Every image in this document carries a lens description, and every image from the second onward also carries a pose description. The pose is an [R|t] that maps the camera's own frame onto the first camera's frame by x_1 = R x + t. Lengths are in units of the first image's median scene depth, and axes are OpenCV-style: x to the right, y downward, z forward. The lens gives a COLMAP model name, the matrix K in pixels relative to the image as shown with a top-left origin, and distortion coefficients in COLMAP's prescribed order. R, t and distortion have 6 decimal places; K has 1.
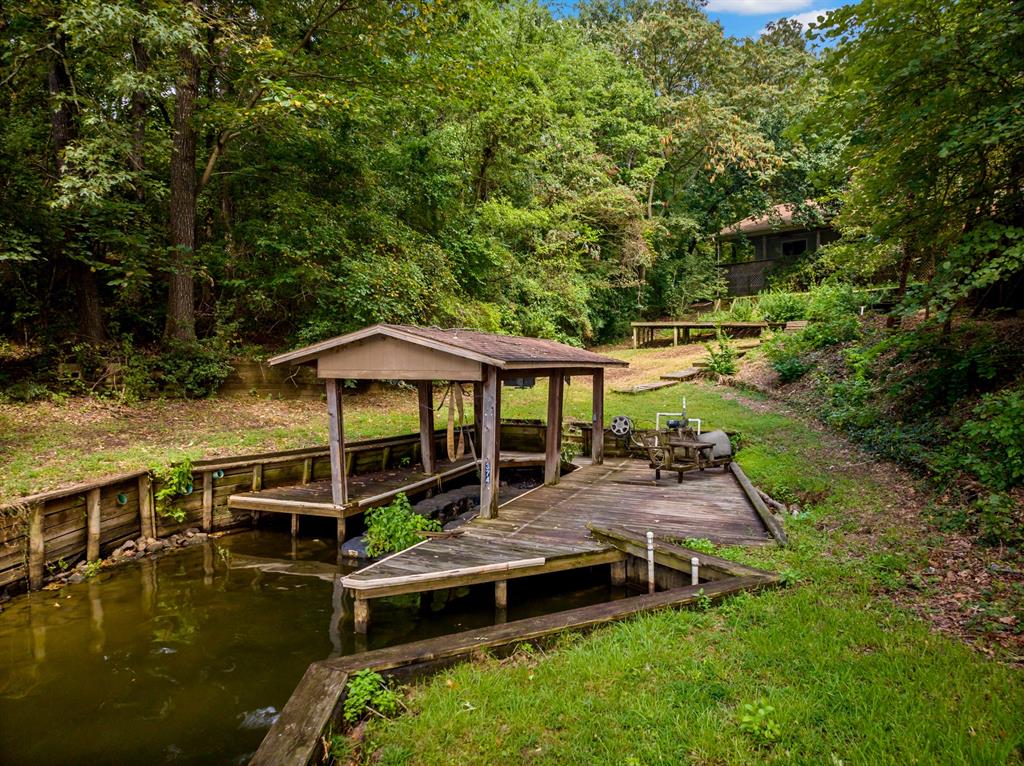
lens RADIAL K [[724.0, 0, 519.2], [0, 724.0, 382.3], [0, 0, 1]] dist [-0.023414, -0.003214]
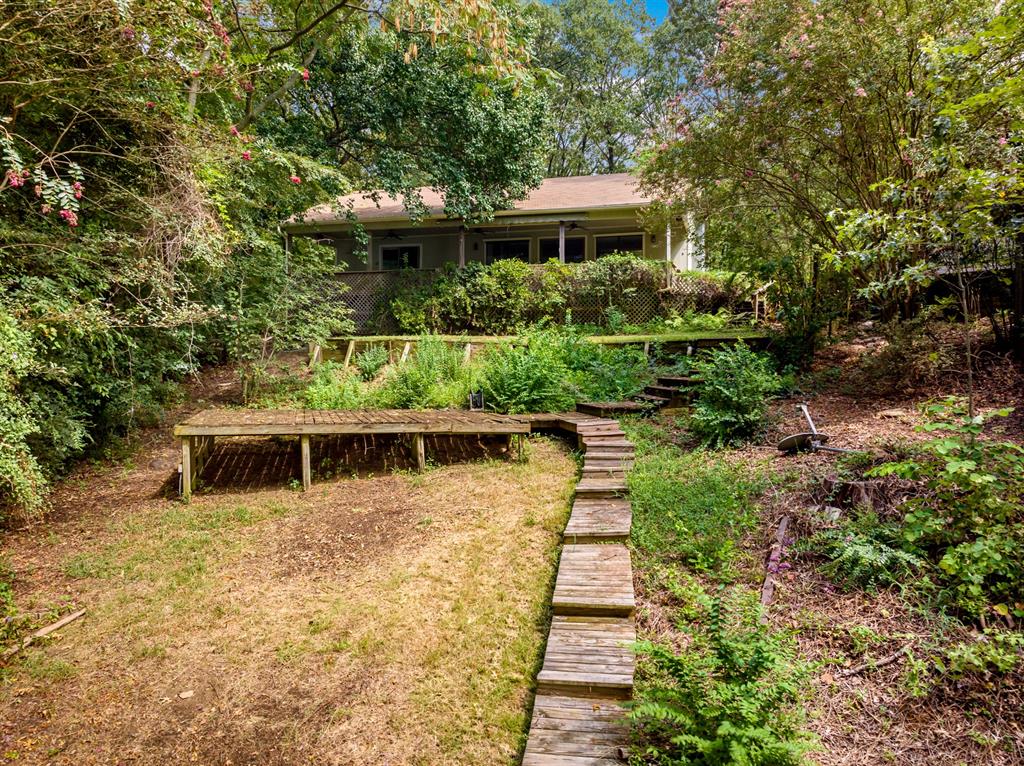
lens RADIAL K [[724.0, 0, 519.2], [0, 724.0, 382.3], [0, 0, 1]] dist [-0.023414, -0.003214]
pose [[0.767310, -0.014827, 0.641105, 0.062604], [0.023660, 0.999707, -0.005197, -0.100613], [-0.640840, 0.019156, 0.767436, 0.649320]]
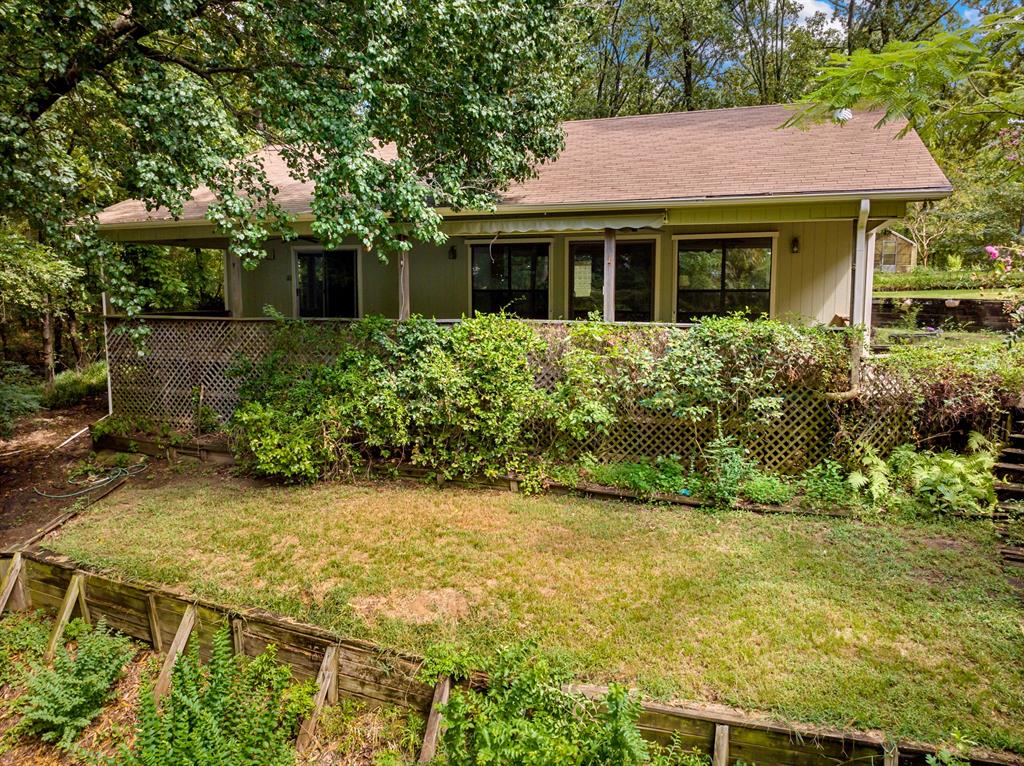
lens RADIAL K [[728.9, 0, 512.0], [0, 728.9, 383.0], [0, 0, 1]] dist [-0.037064, -0.001970]
pose [[0.817433, -0.072076, 0.571496, 0.364426], [0.024294, 0.995572, 0.090810, -0.240357], [-0.575511, -0.060347, 0.815565, 0.959673]]
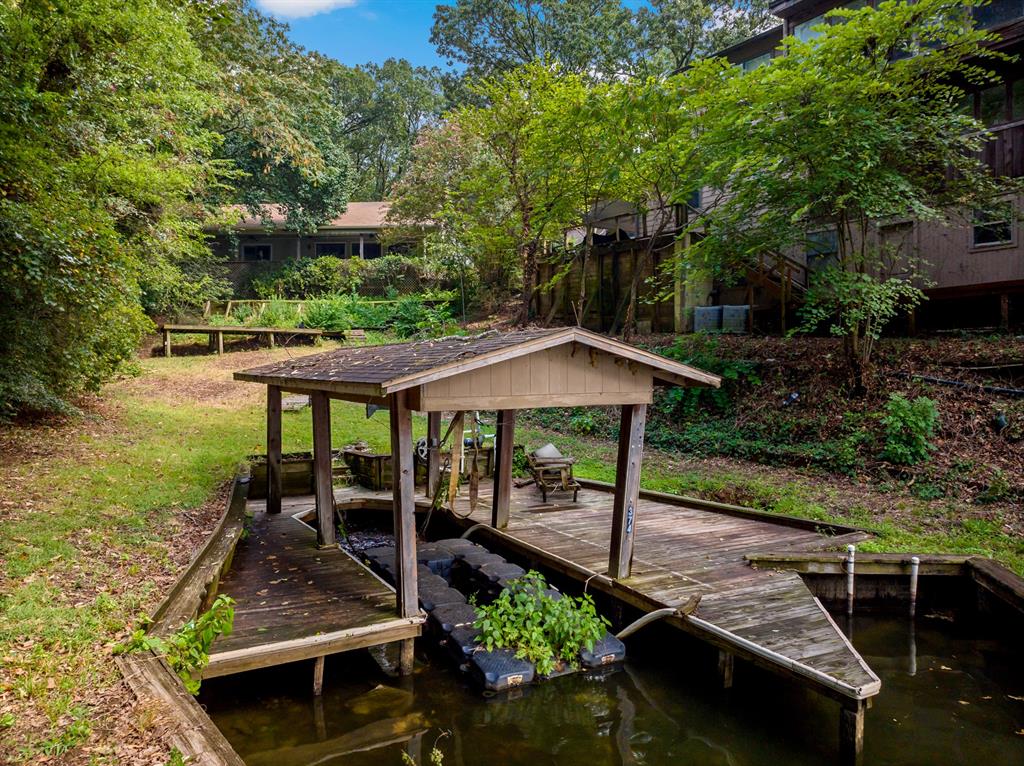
lens RADIAL K [[724.0, 0, 519.2], [0, 724.0, 382.3], [0, 0, 1]] dist [-0.023414, -0.003214]
pose [[0.627579, -0.022647, 0.778223, -0.232236], [0.029382, 0.999554, 0.005393, -0.010775], [-0.777998, 0.019482, 0.627965, 0.187603]]
